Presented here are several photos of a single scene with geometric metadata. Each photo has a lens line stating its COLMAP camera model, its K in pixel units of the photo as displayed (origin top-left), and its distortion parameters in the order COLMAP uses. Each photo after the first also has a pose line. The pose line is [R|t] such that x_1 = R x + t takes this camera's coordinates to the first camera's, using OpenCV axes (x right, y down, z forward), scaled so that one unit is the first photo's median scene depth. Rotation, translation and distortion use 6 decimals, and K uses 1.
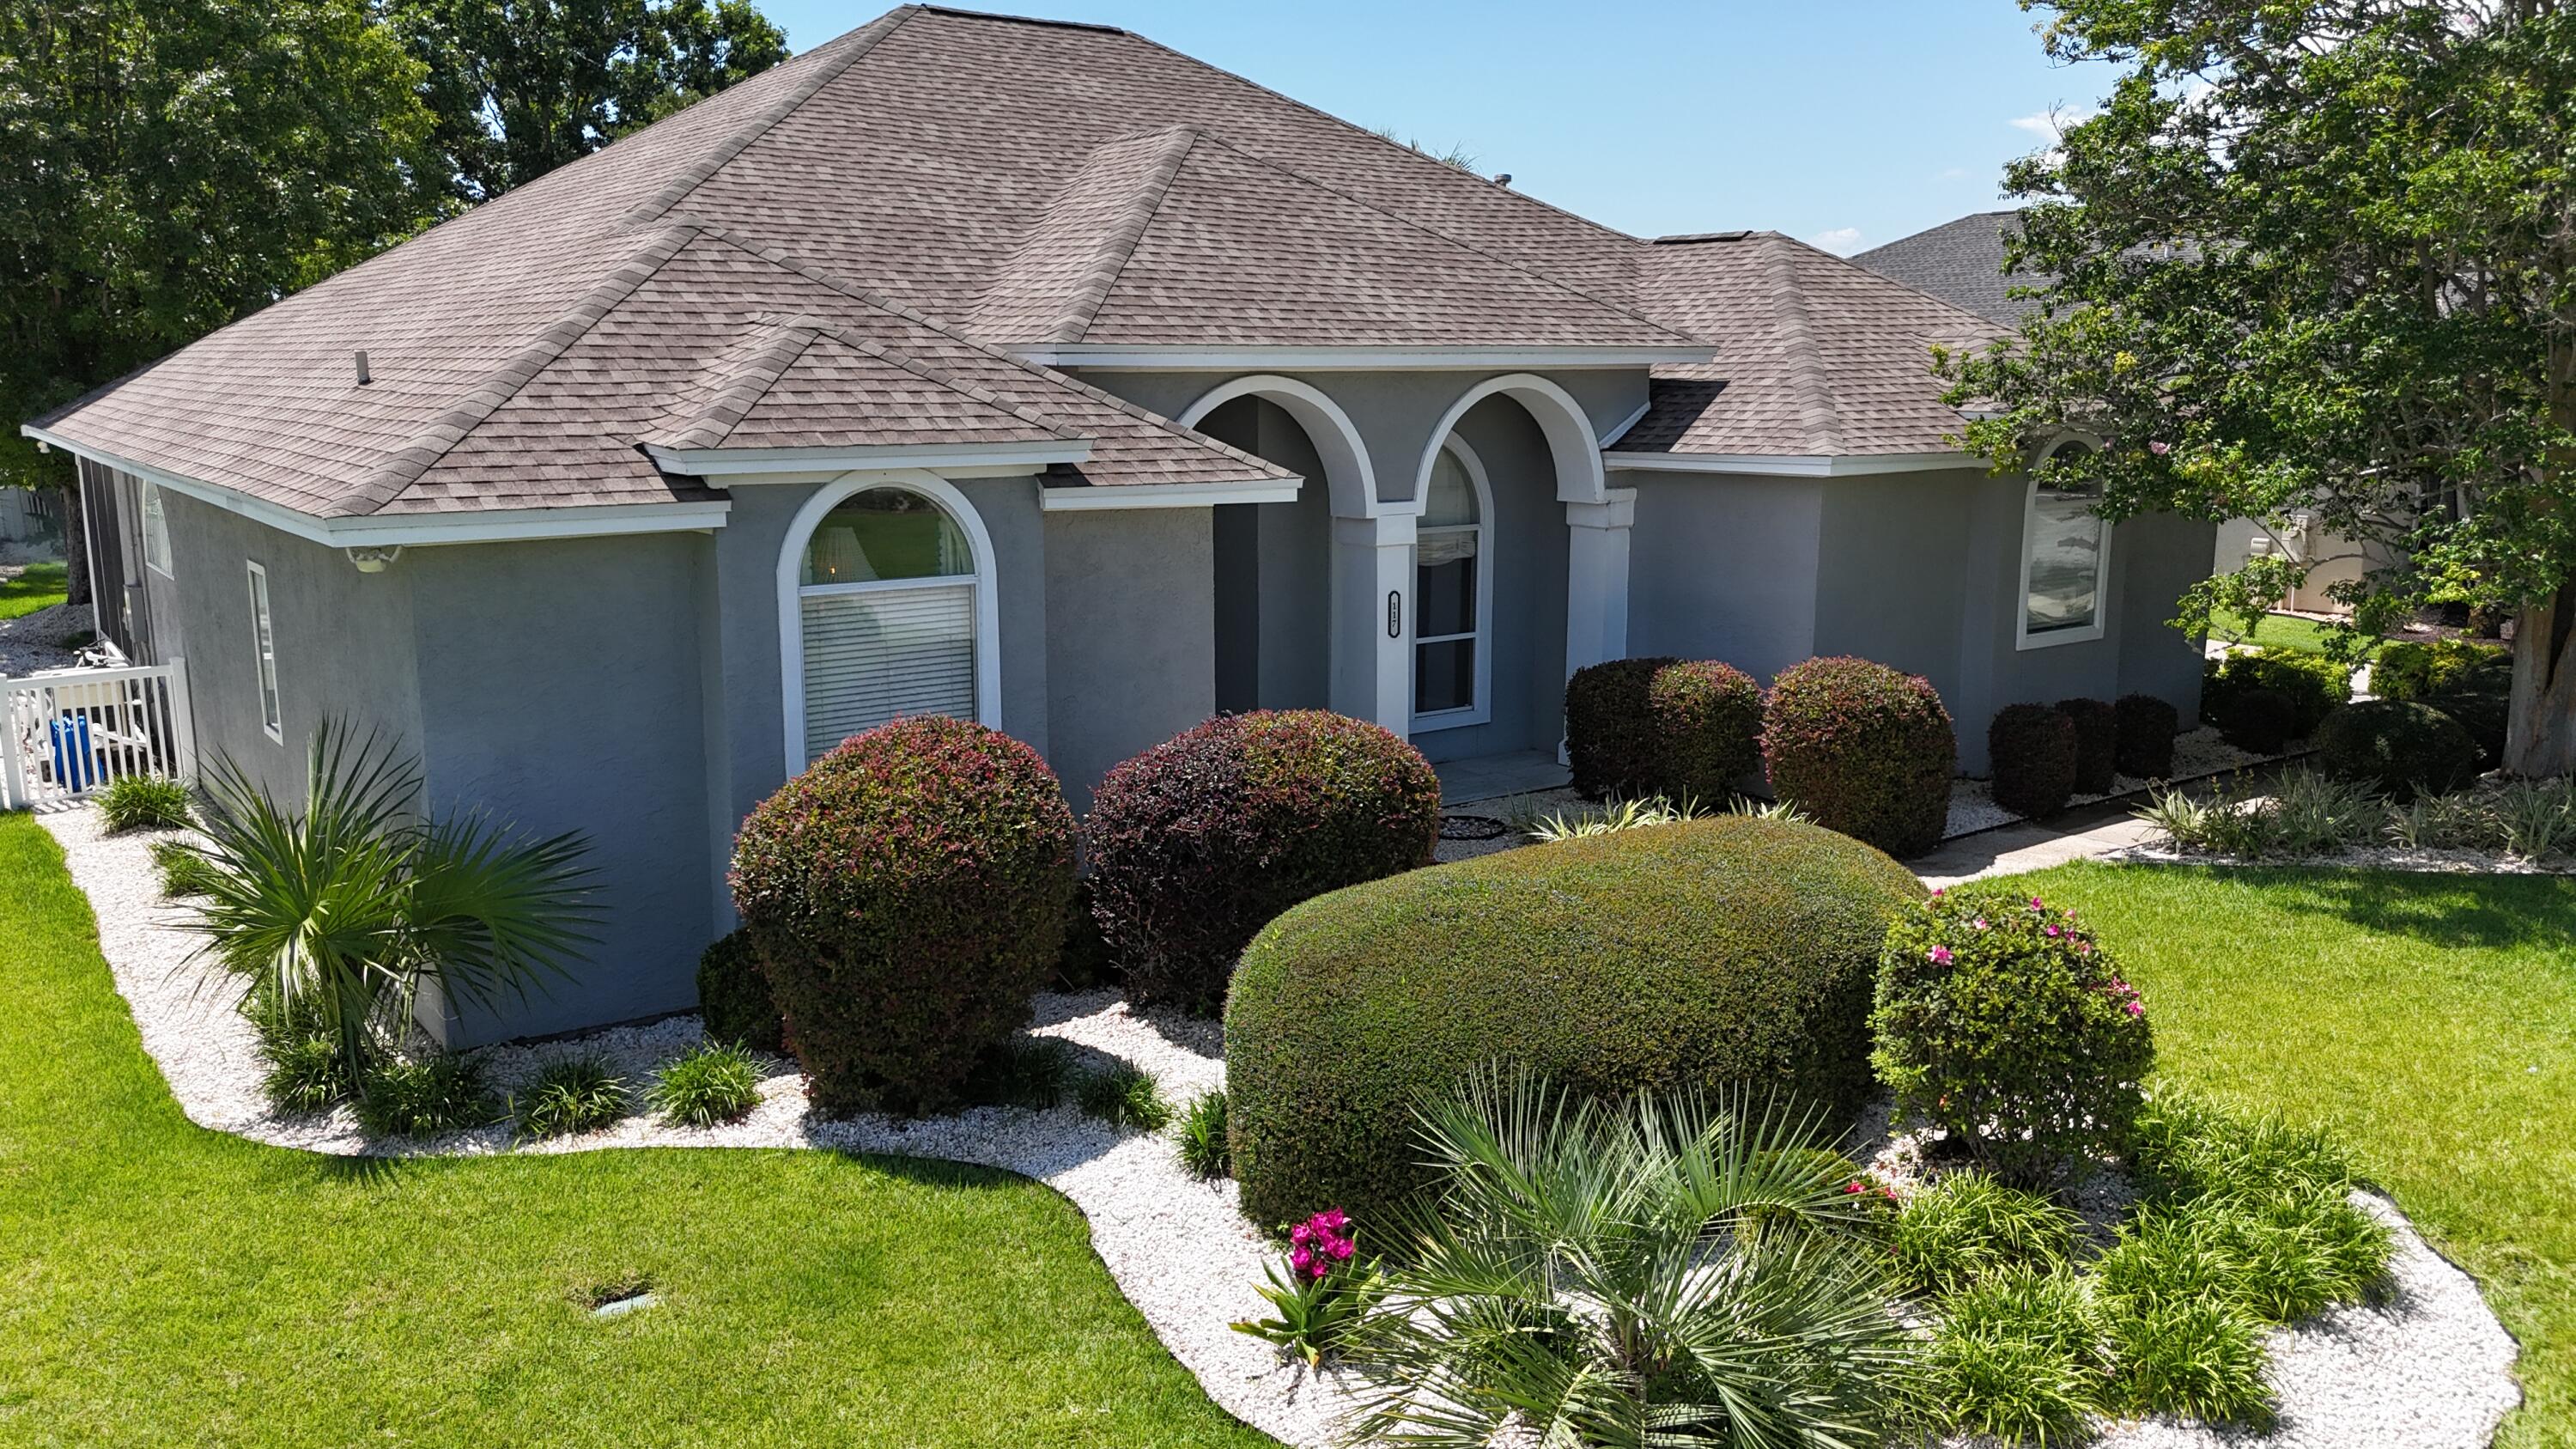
lens RADIAL K [[1889.0, 0, 1276.4], [0, 1889.0, 722.5], [0, 0, 1]] dist [0.082777, -0.086312]
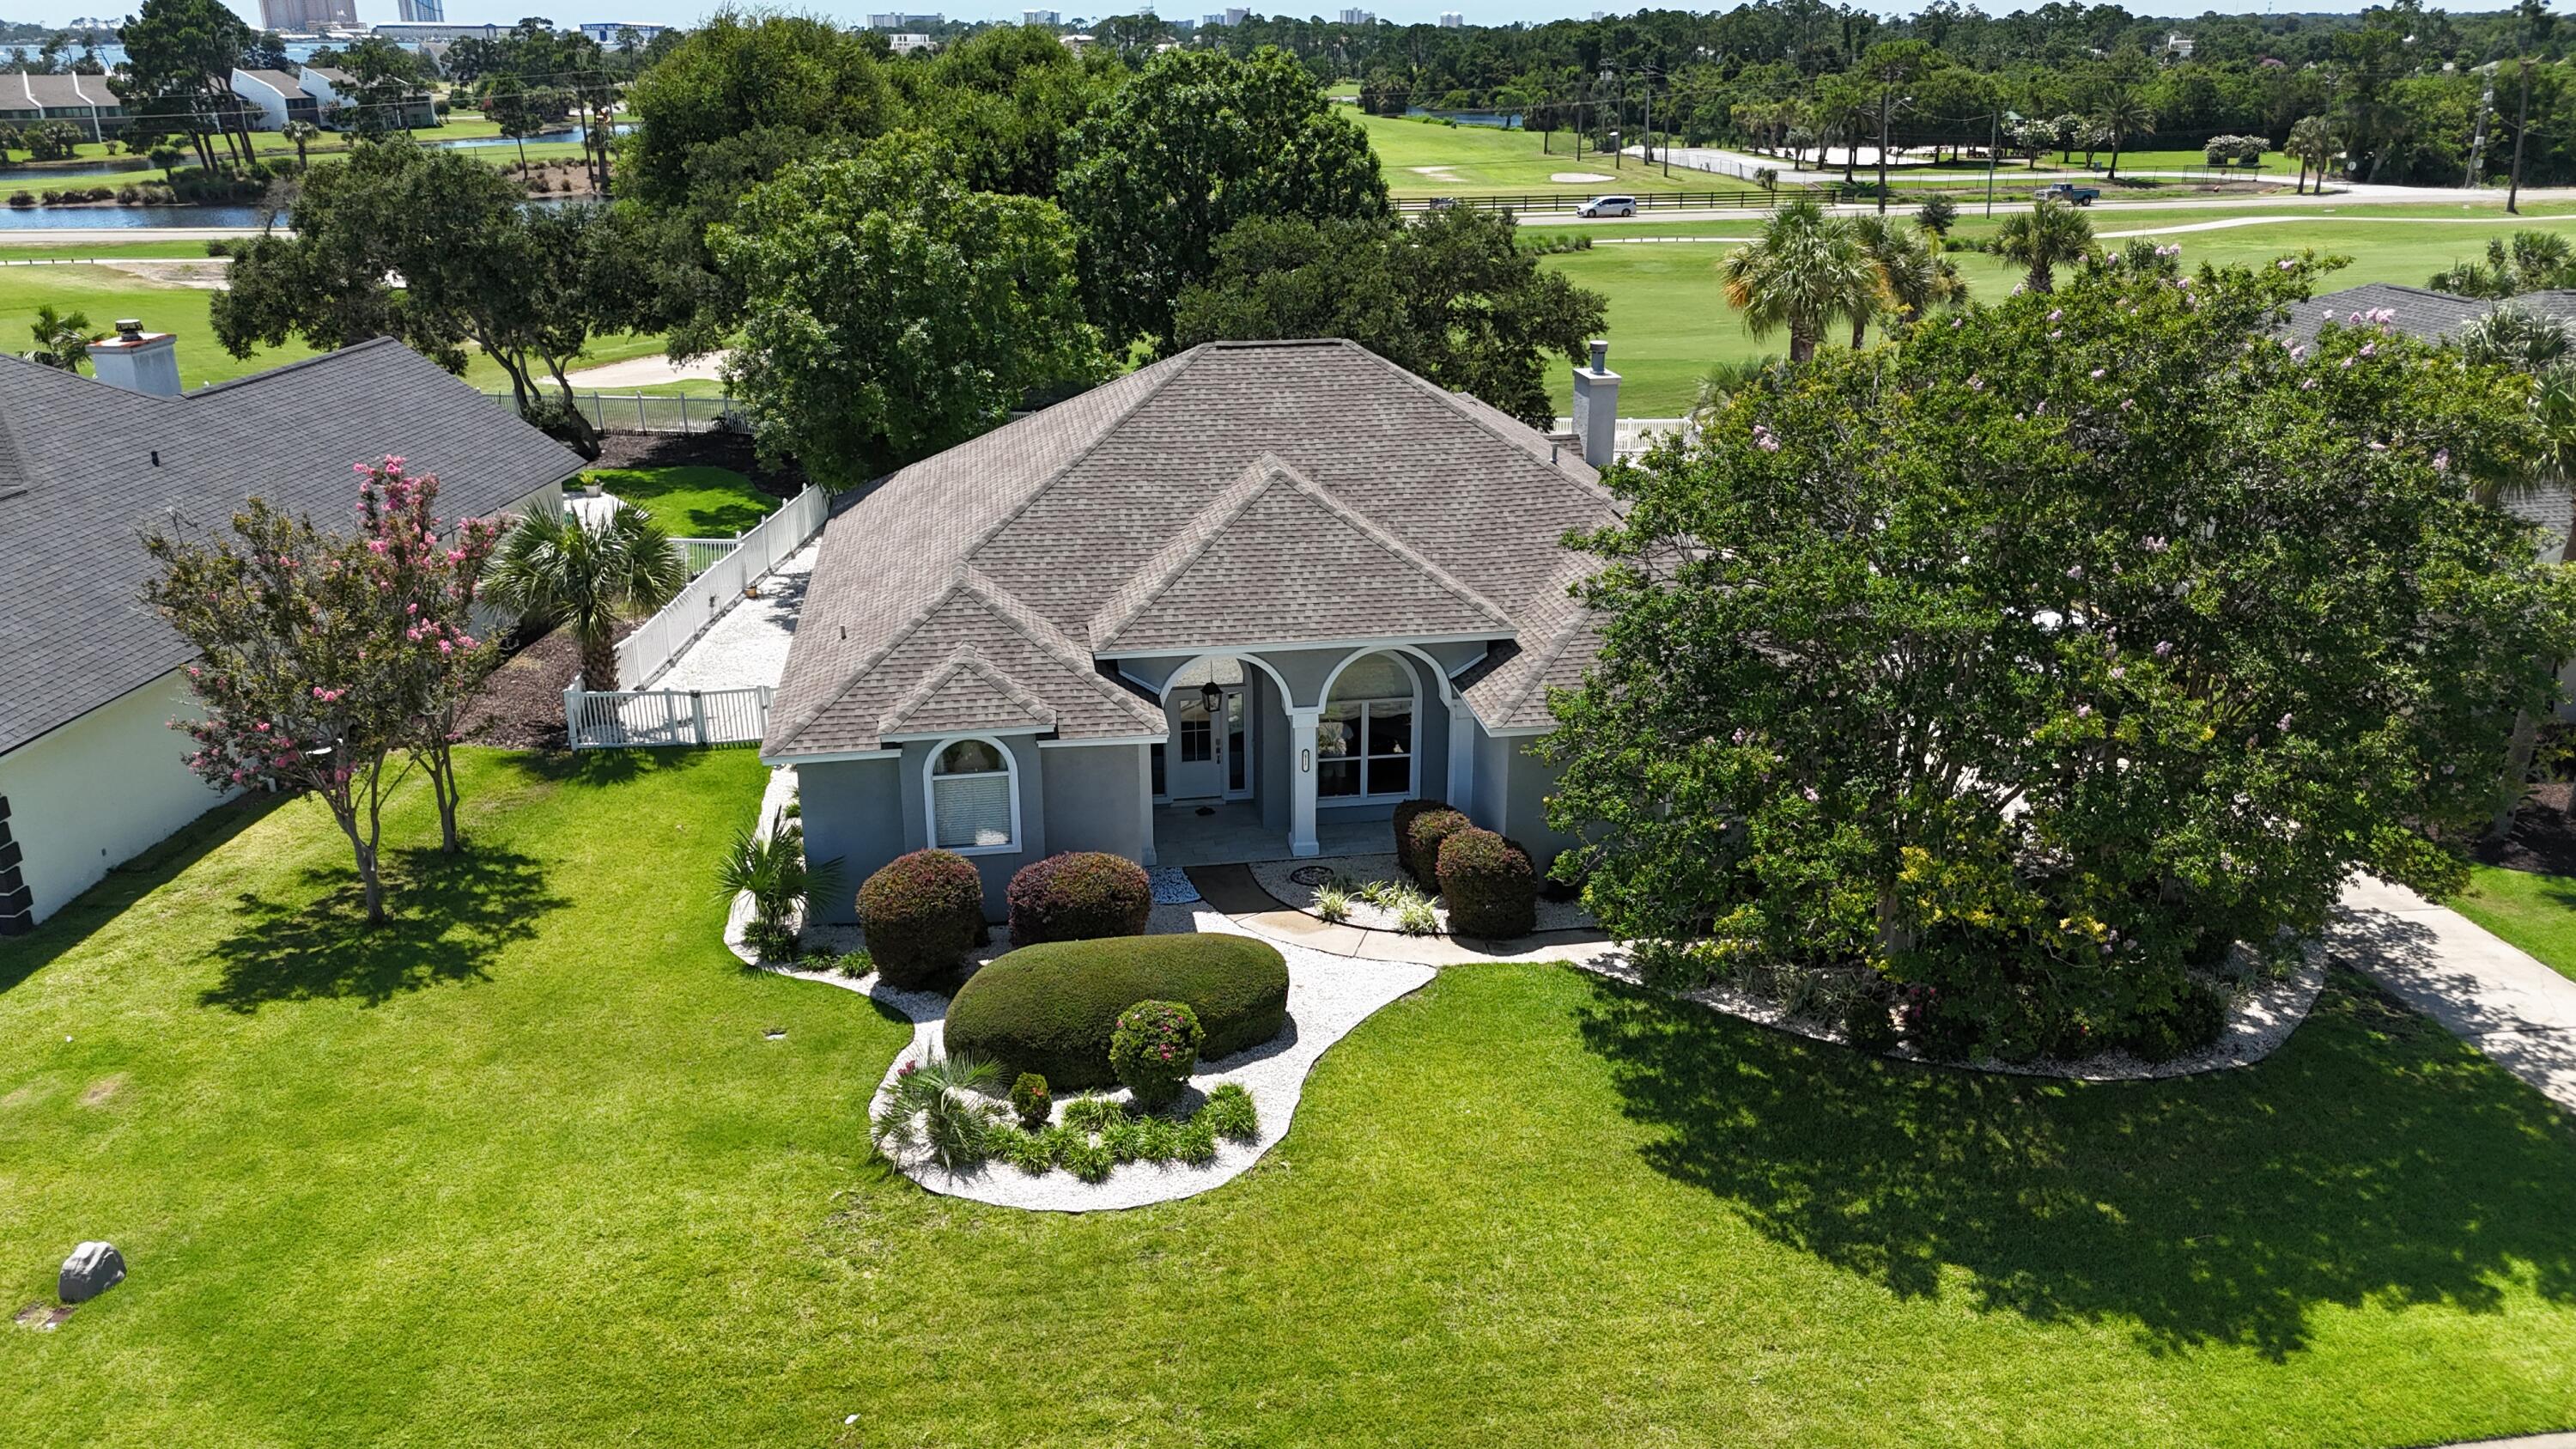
lens RADIAL K [[1889.0, 0, 1286.9], [0, 1889.0, 706.6], [0, 0, 1]] dist [0.082777, -0.086312]
pose [[0.883590, 0.152713, -0.442660, 1.319436], [-0.082238, 0.981241, 0.174365, -0.660286], [0.460984, -0.117663, 0.879573, -1.053016]]
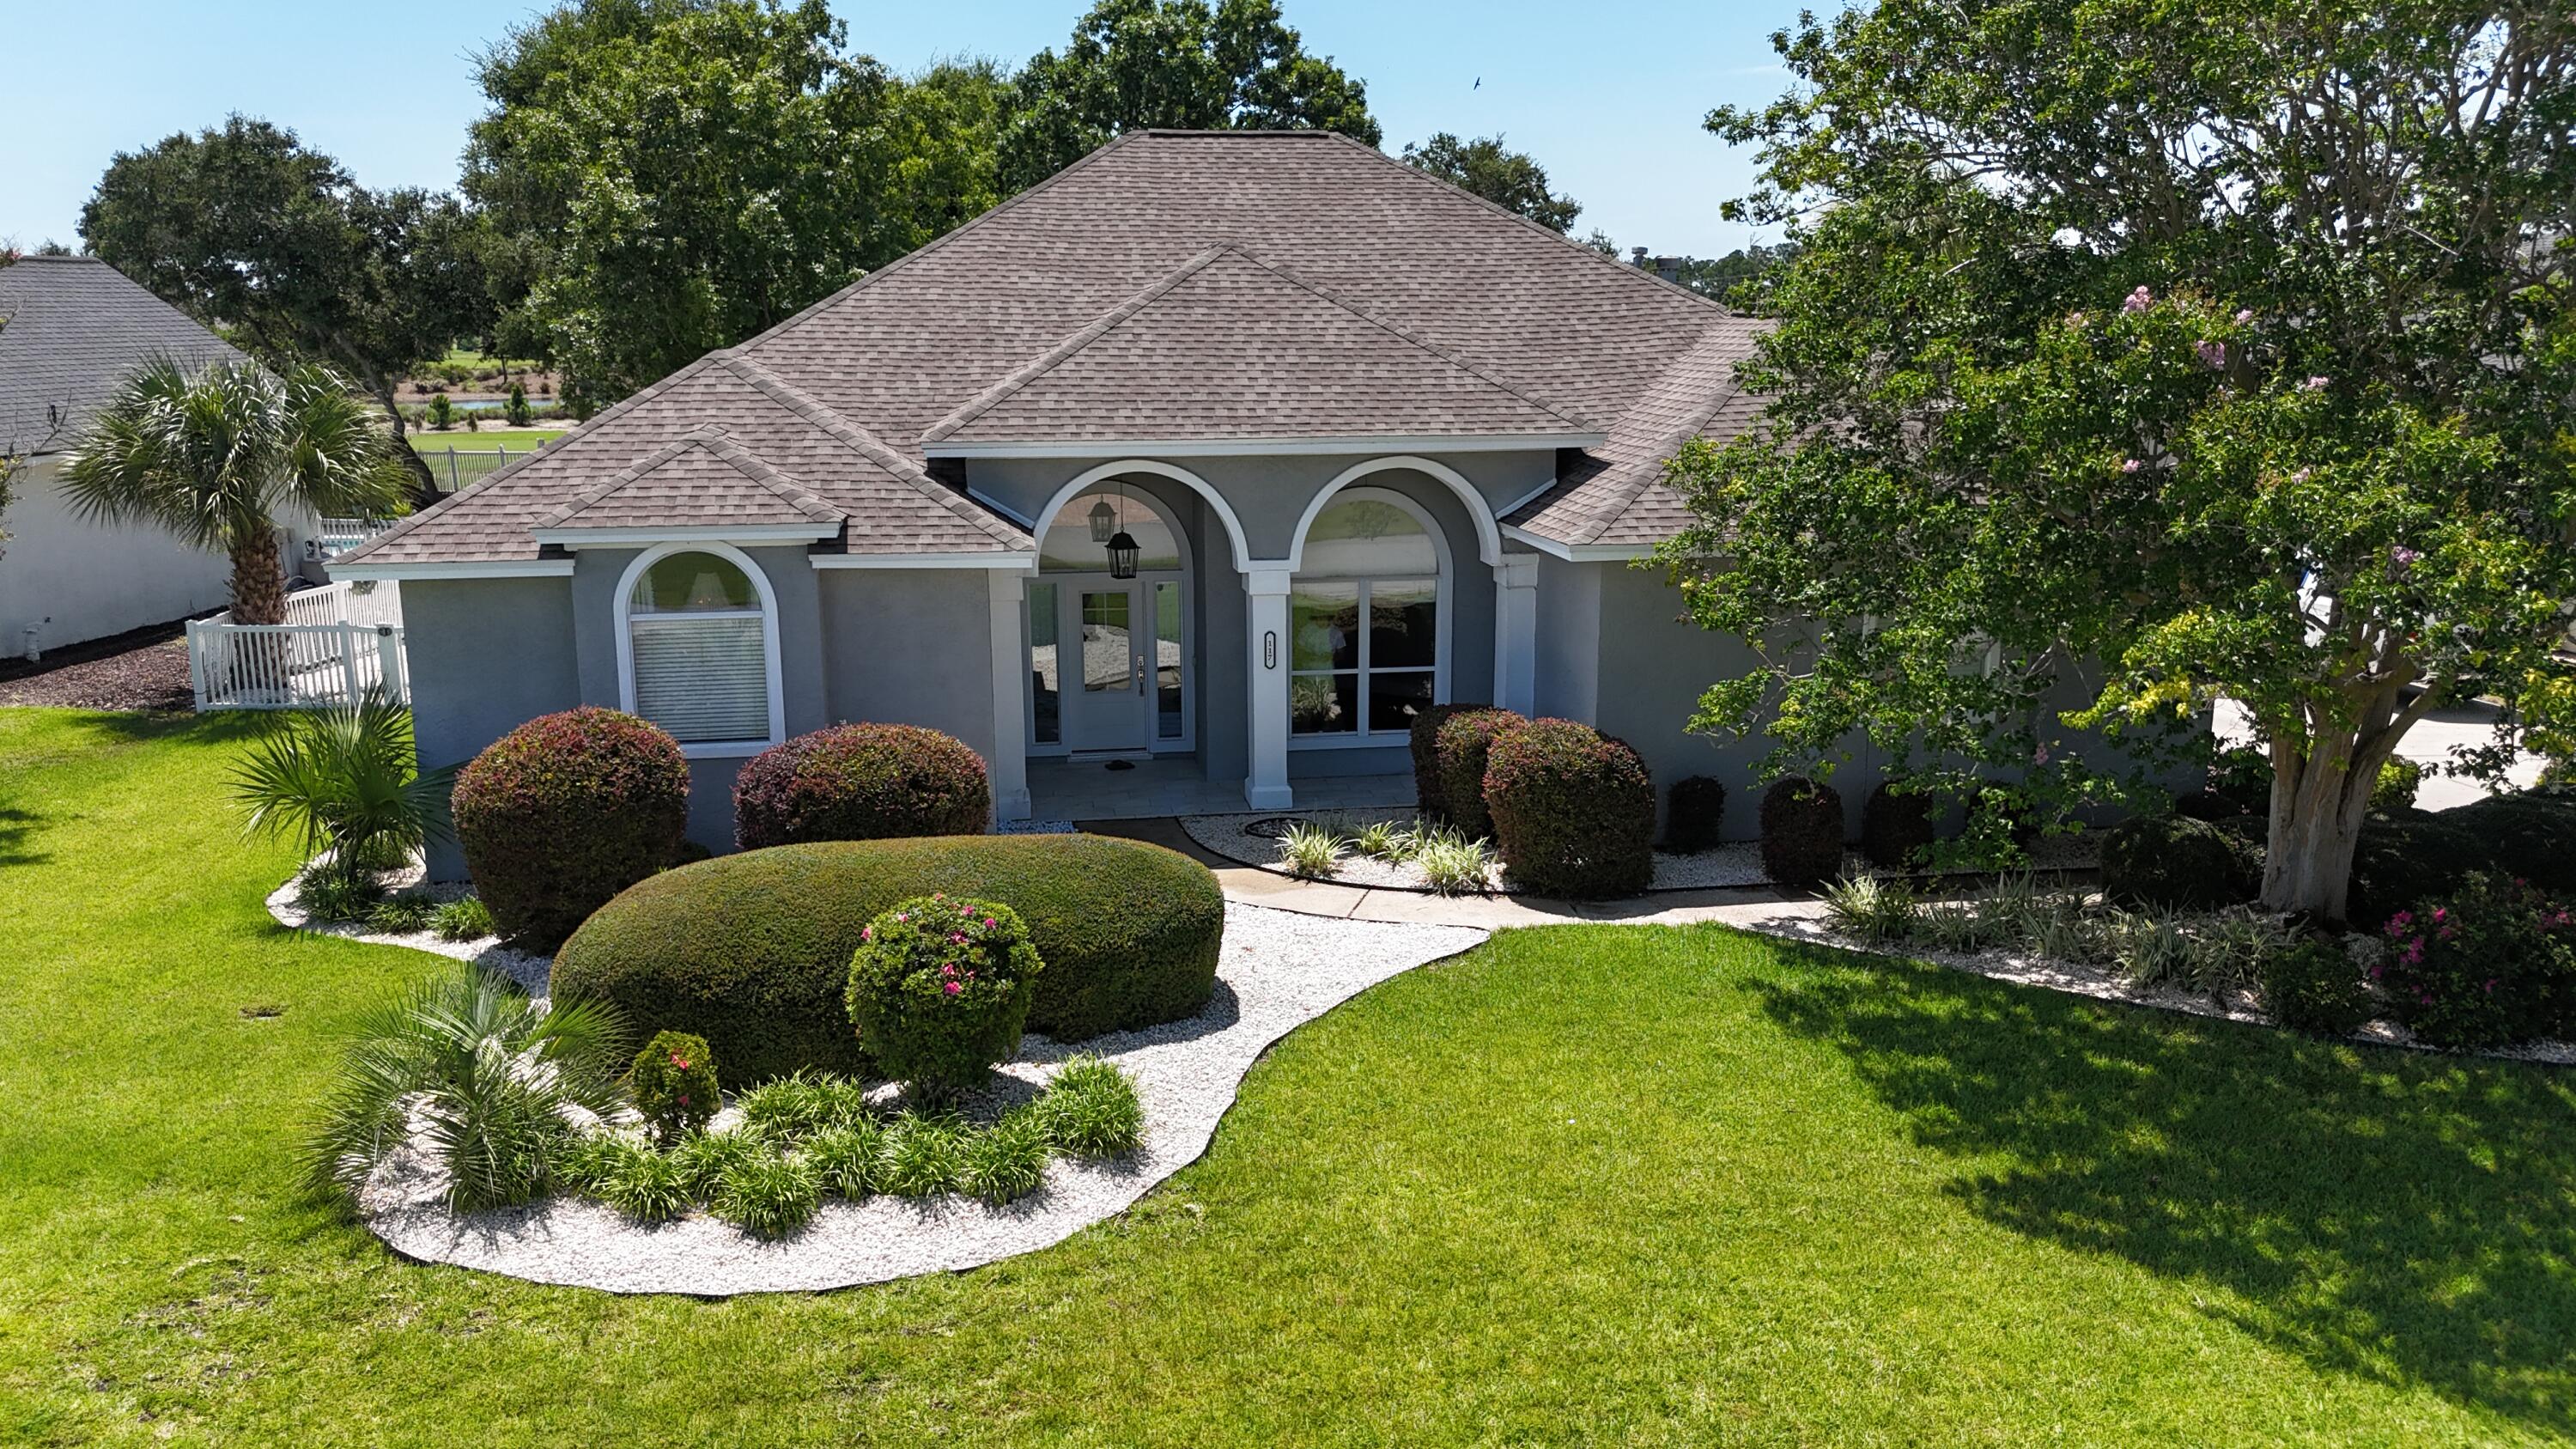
lens RADIAL K [[1889.0, 0, 1288.2], [0, 1889.0, 723.3], [0, 0, 1]] dist [0.082777, -0.086312]
pose [[0.883031, 0.095102, -0.459578, 0.941302], [-0.082376, 0.995458, 0.047716, -0.101974], [0.462029, -0.004277, 0.886855, -0.124413]]
